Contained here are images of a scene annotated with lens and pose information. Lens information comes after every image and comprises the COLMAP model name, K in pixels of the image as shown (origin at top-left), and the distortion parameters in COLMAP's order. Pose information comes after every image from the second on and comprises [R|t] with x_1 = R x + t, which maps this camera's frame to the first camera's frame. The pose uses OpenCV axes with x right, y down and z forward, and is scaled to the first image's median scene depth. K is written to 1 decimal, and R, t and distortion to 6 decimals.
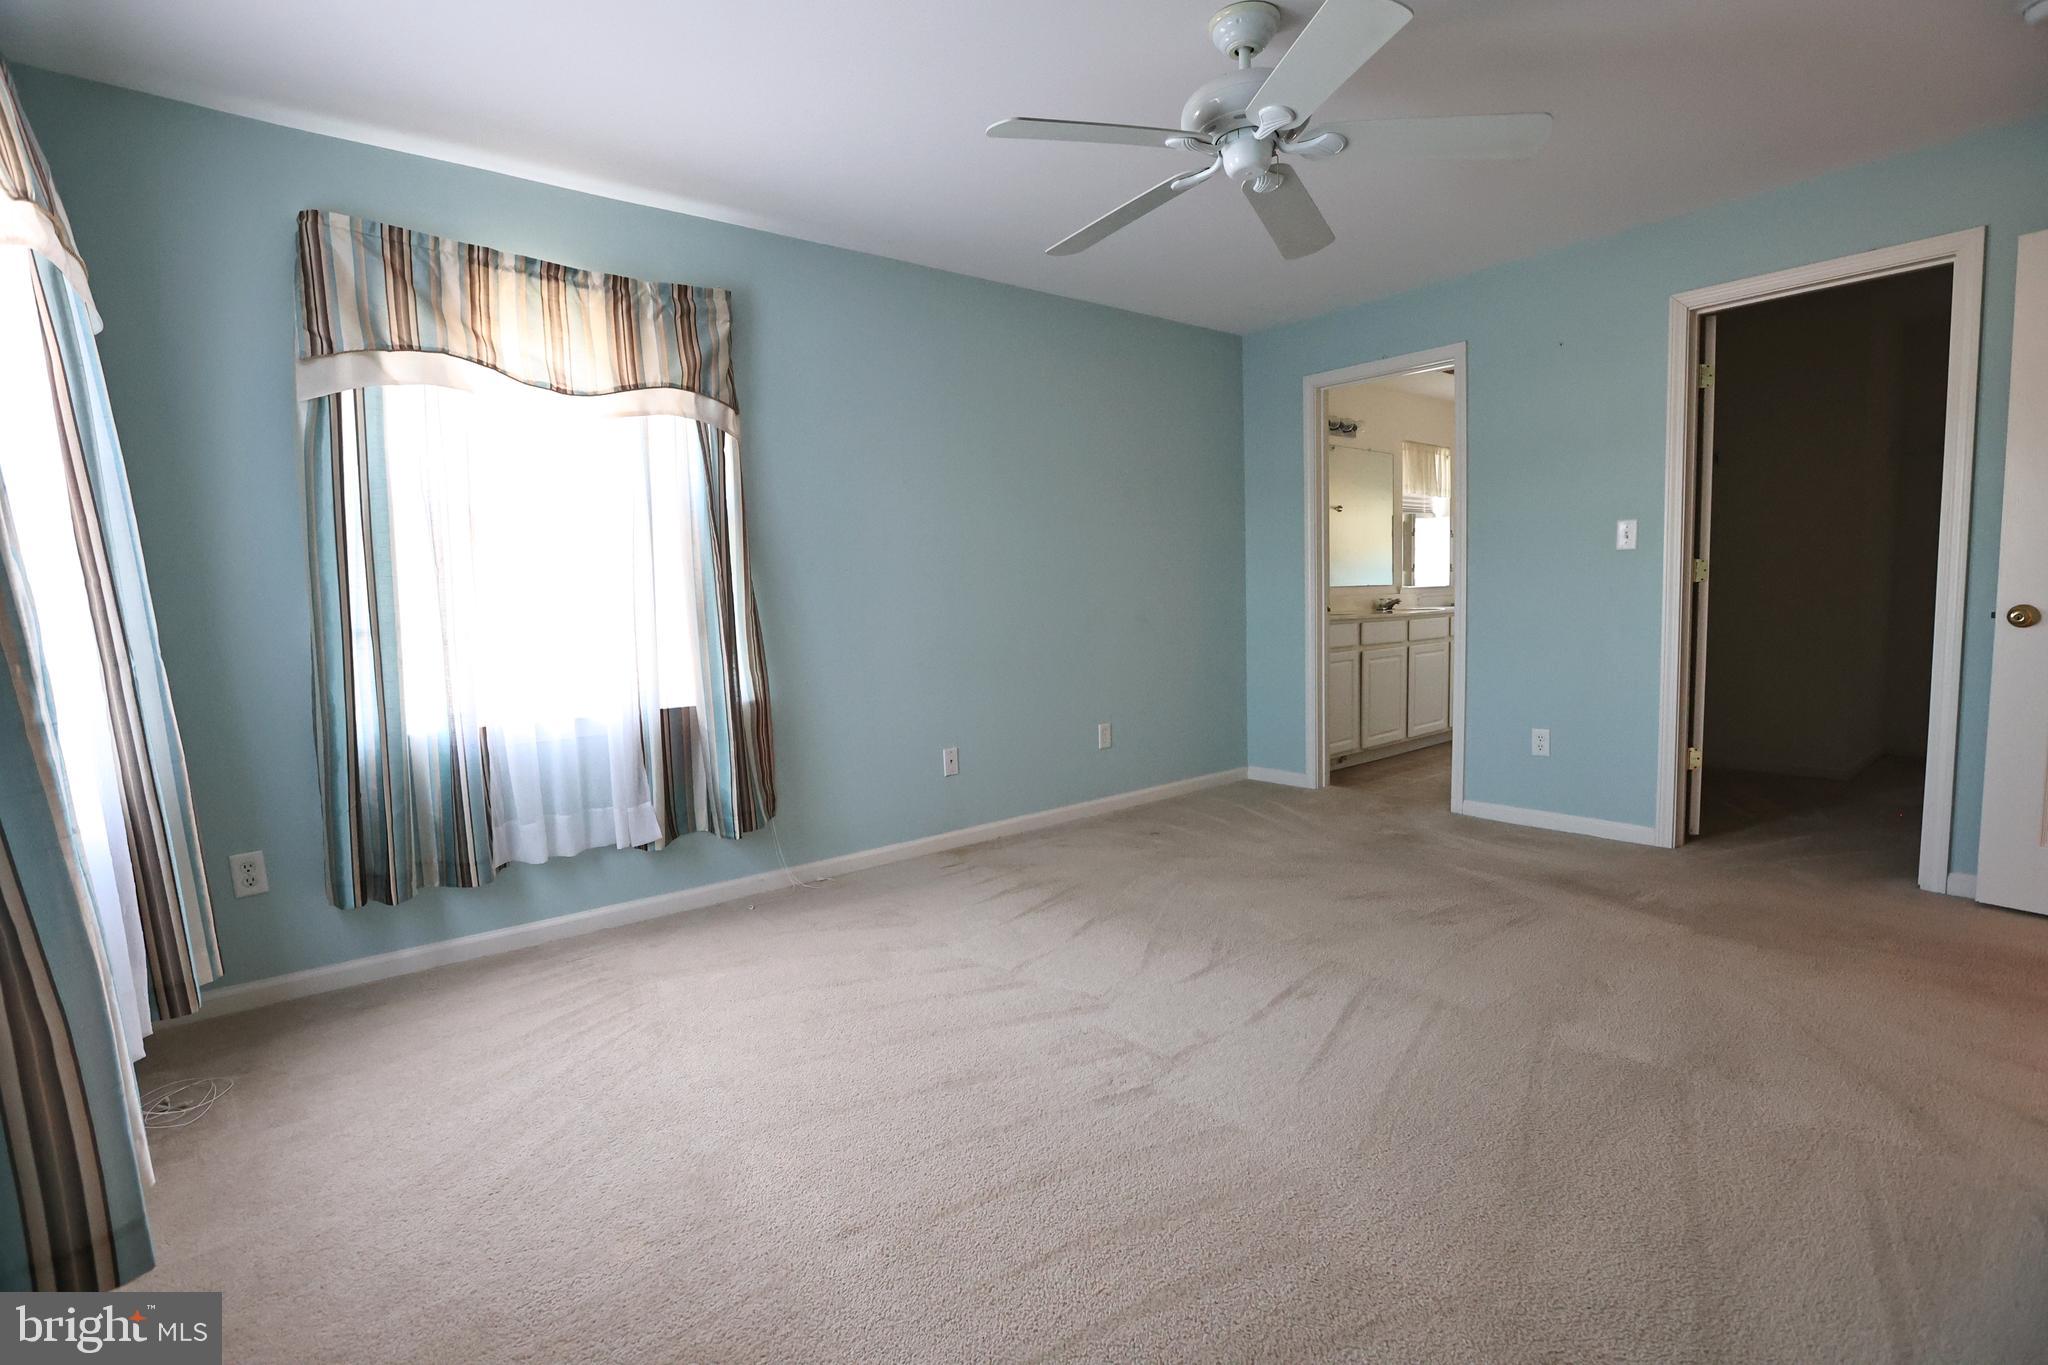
lens RADIAL K [[945.5, 0, 1022.7], [0, 945.5, 684.1], [0, 0, 1]] dist [-0.038727, 0.015302]
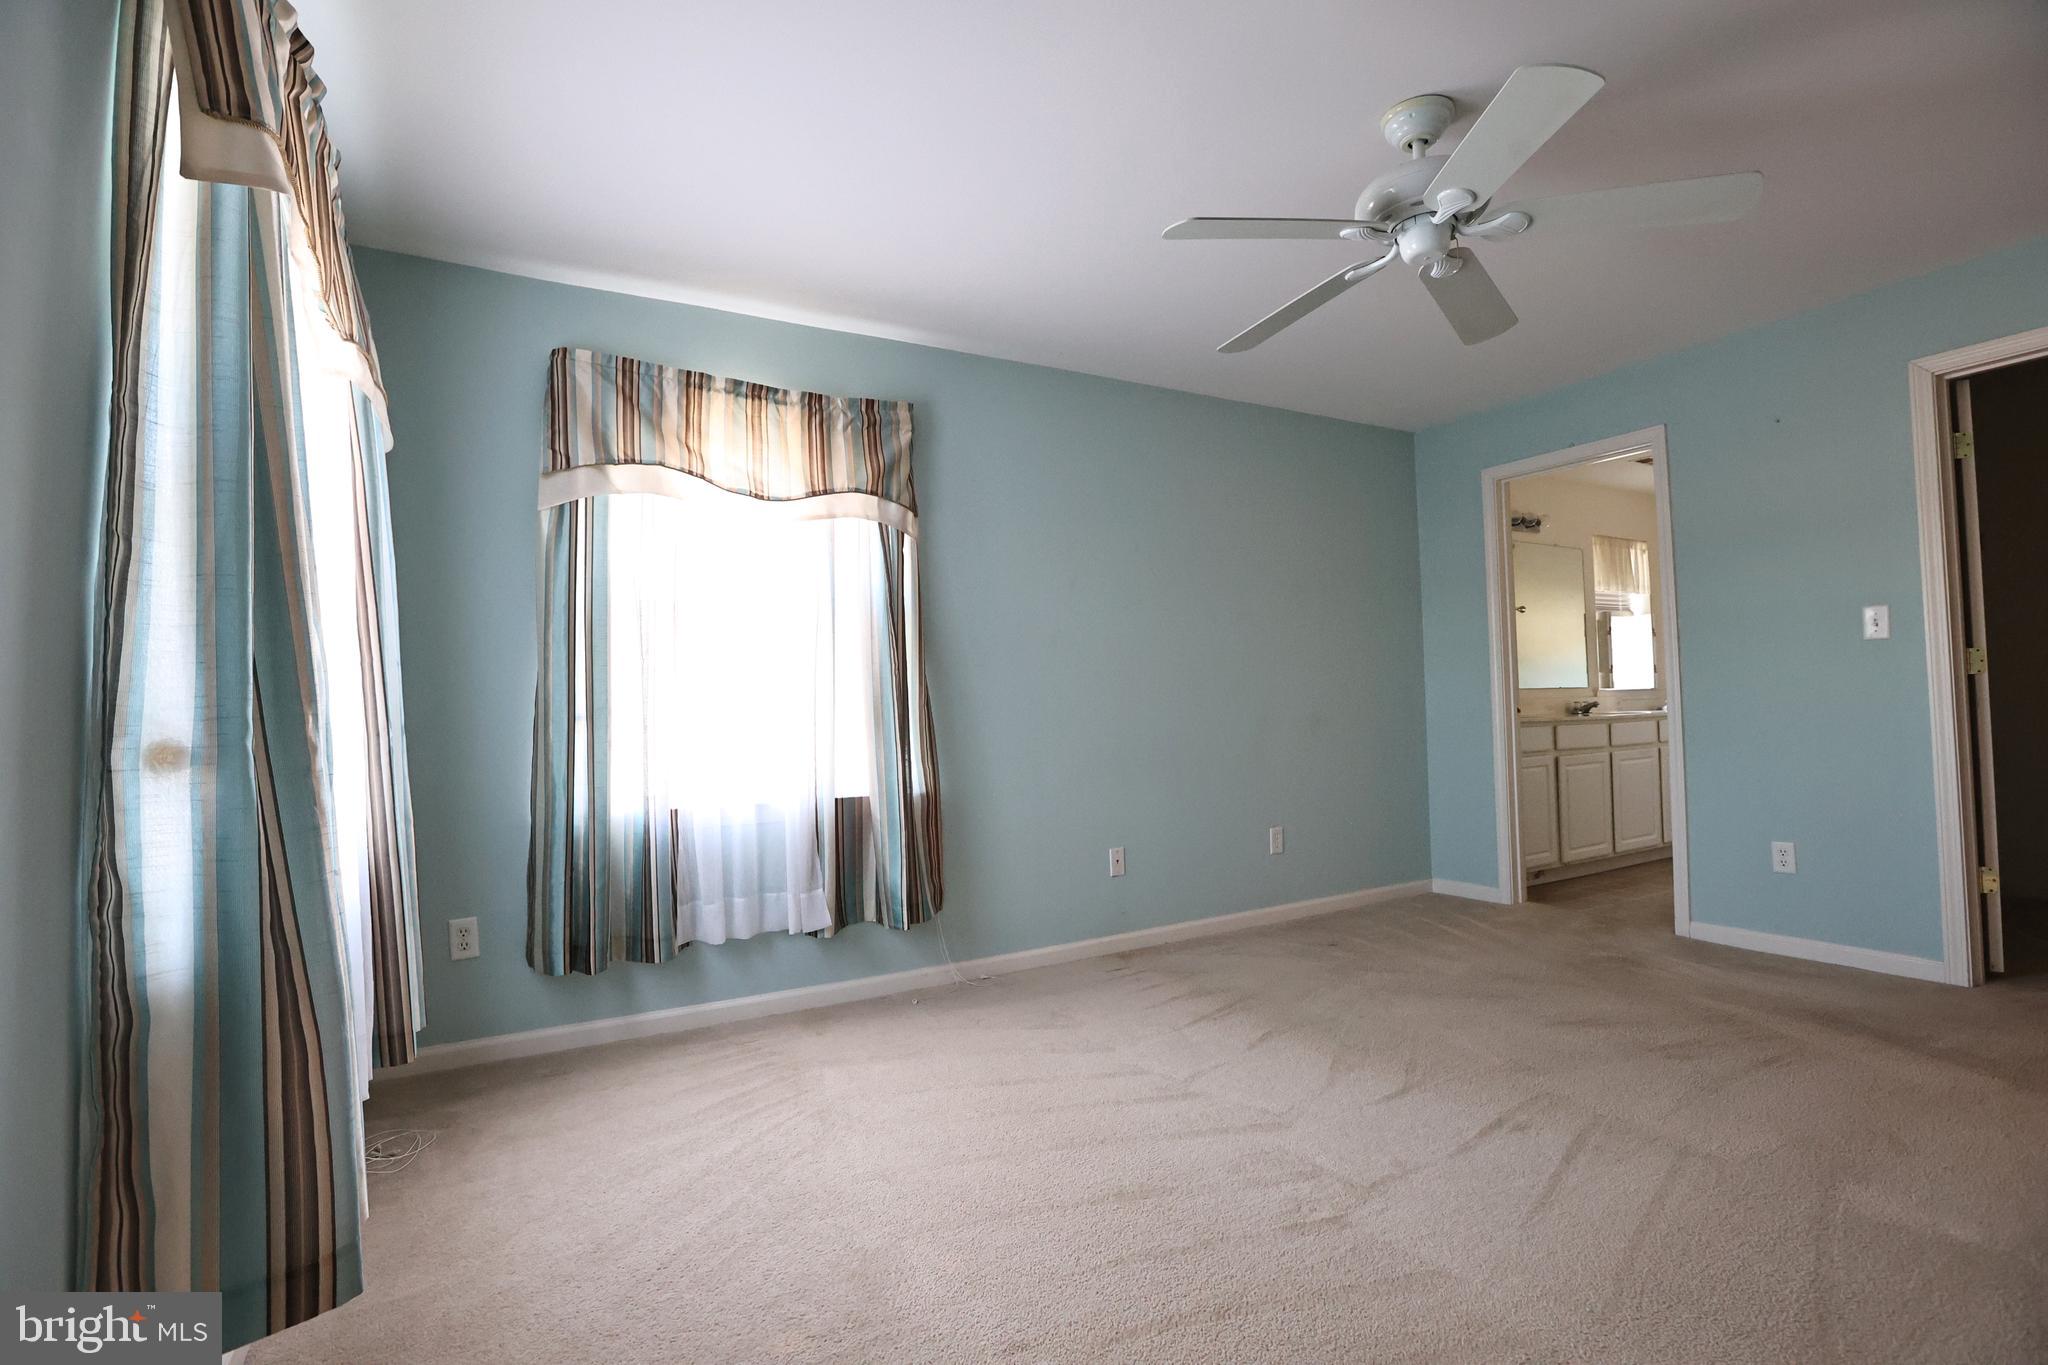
lens RADIAL K [[945.5, 0, 1022.7], [0, 945.5, 684.1], [0, 0, 1]] dist [-0.038727, 0.015302]
pose [[0.986454, -0.000053, -0.164036, -0.015215], [-0.019114, 0.993151, -0.115264, 0.020412], [0.162919, 0.116838, 0.979697, 0.009534]]
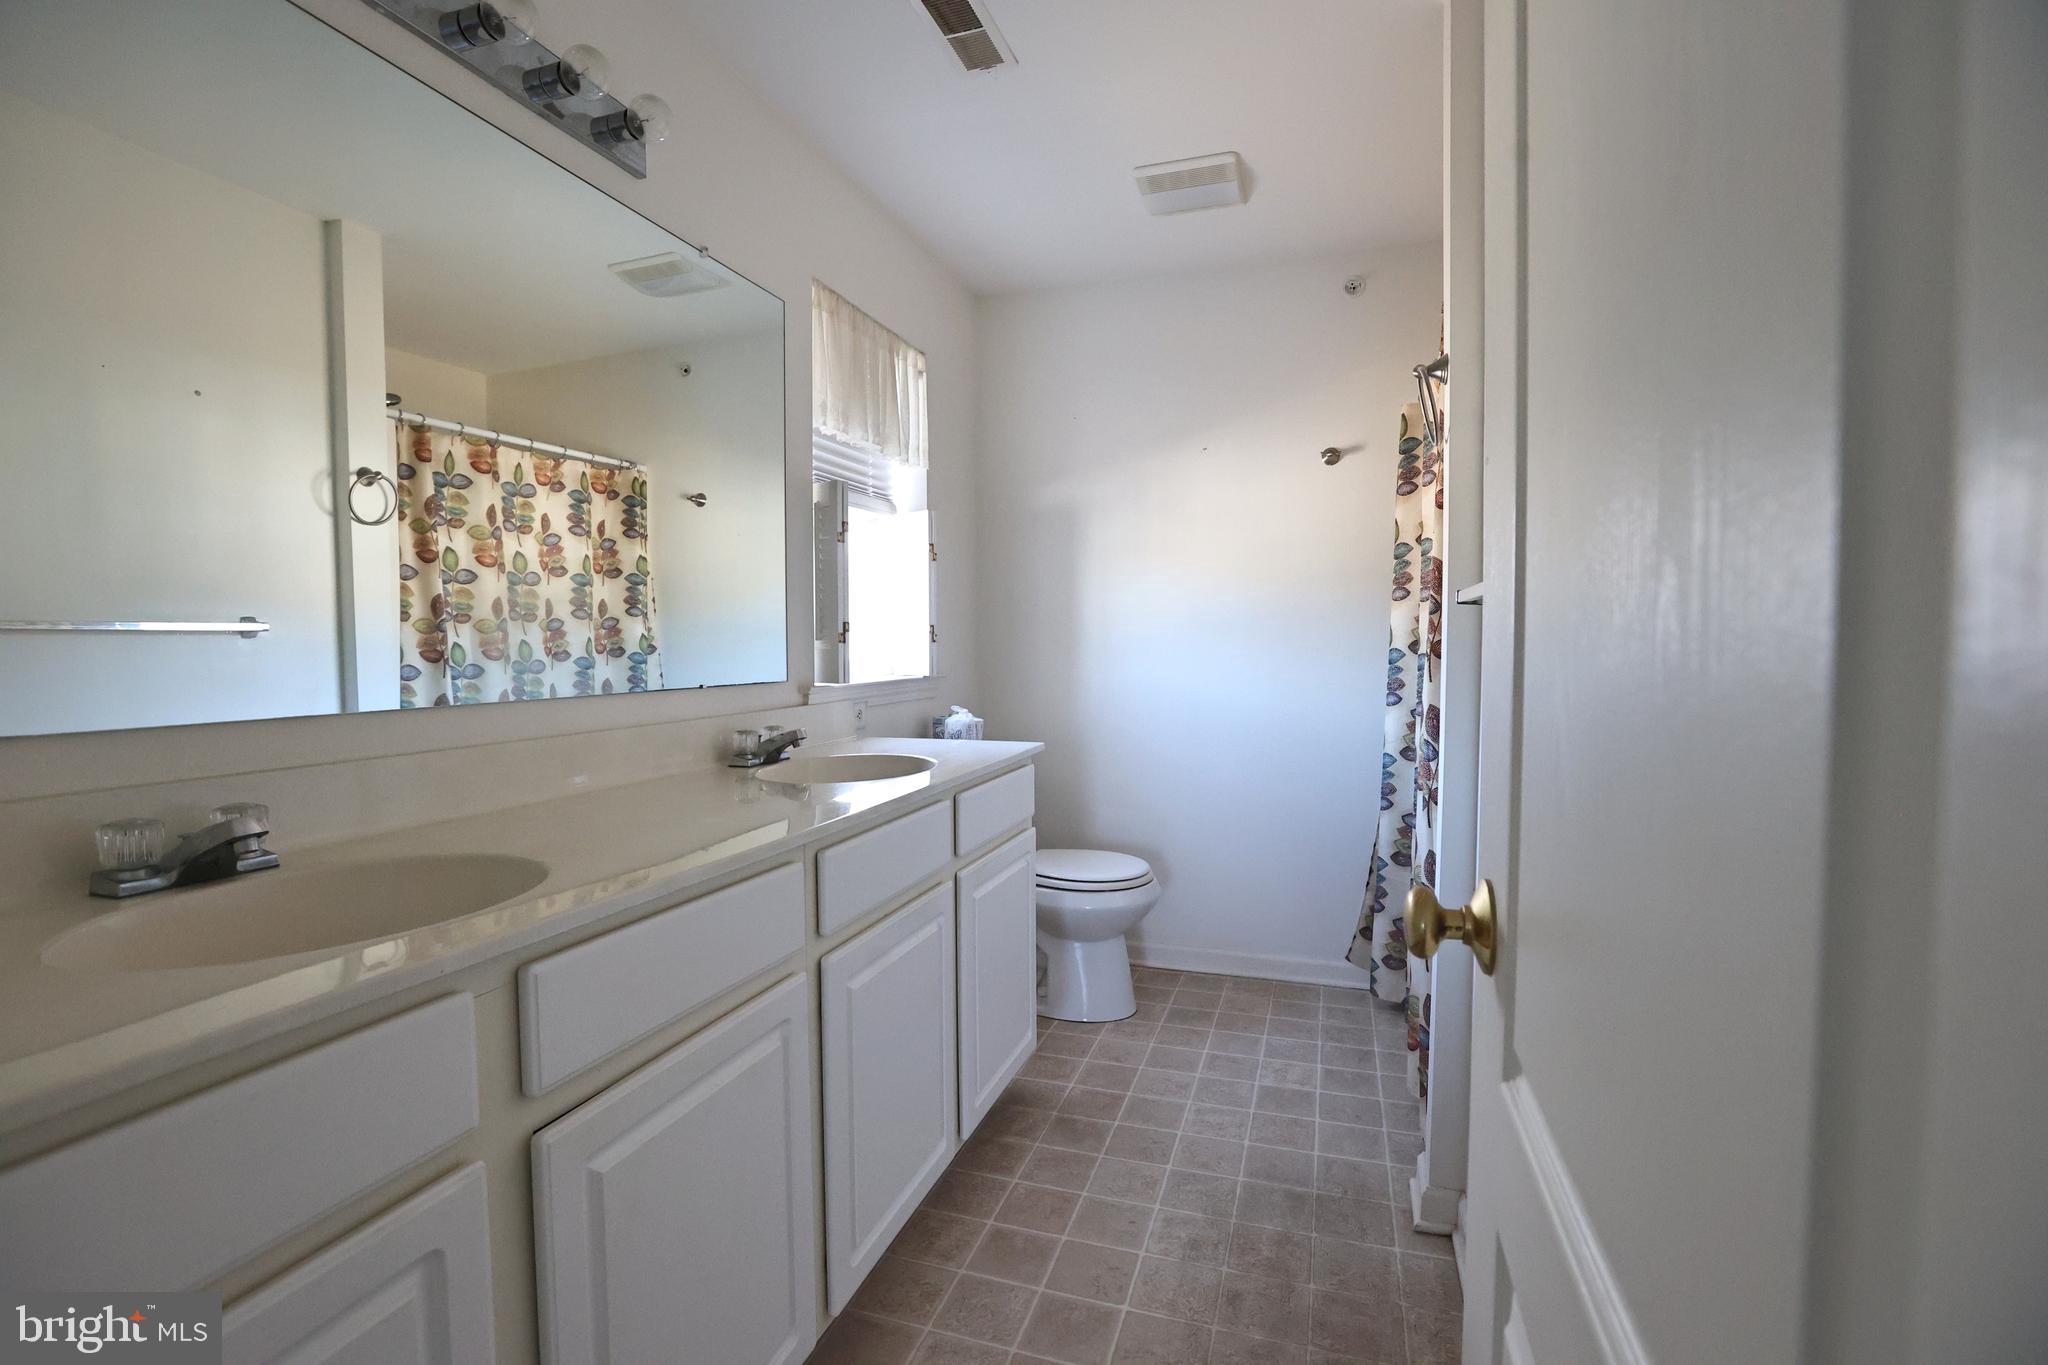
lens RADIAL K [[945.5, 0, 1022.7], [0, 945.5, 684.1], [0, 0, 1]] dist [-0.038727, 0.015302]
pose [[0.845339, 0.004283, 0.534214, 0.672252], [0.027692, 0.998272, -0.051822, -0.199325], [-0.533513, 0.058601, 0.843759, 1.579697]]
